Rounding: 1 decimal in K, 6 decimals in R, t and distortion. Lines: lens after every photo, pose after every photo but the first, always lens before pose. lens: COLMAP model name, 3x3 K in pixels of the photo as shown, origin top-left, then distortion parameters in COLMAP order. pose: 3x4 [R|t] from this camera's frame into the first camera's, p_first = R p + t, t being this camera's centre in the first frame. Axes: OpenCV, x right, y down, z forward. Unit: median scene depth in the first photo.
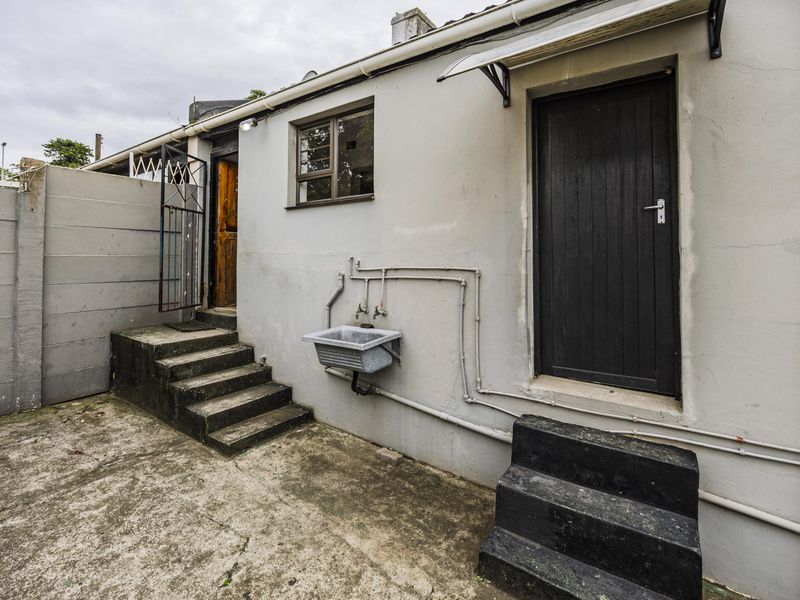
lens RADIAL K [[396.4, 0, 377.4], [0, 396.4, 257.0], [0, 0, 1]] dist [-0.005769, -0.000777]
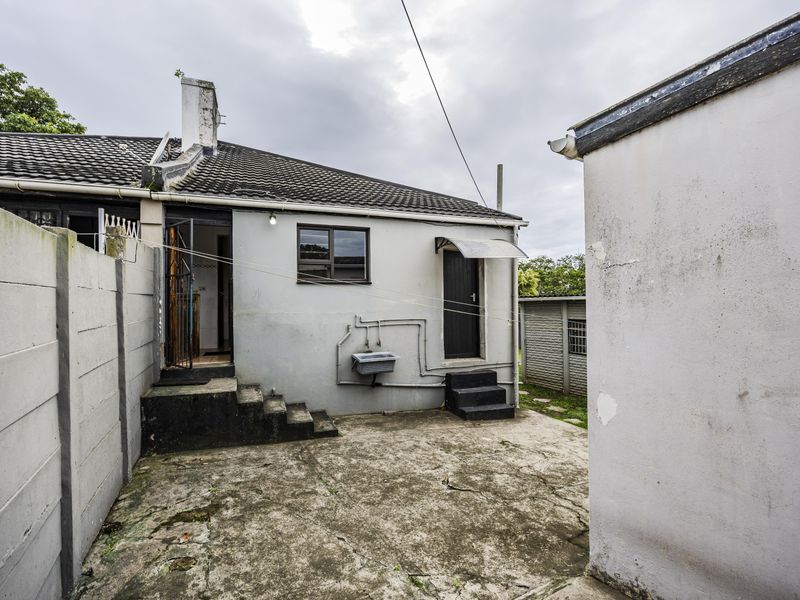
lens RADIAL K [[396.4, 0, 397.9], [0, 396.4, 298.2], [0, 0, 1]] dist [-0.005769, -0.000777]
pose [[0.549216, -0.008084, 0.835641, -1.785869], [-0.001286, 0.999944, 0.010519, -0.116713], [-0.835680, -0.006852, 0.549175, -0.162913]]
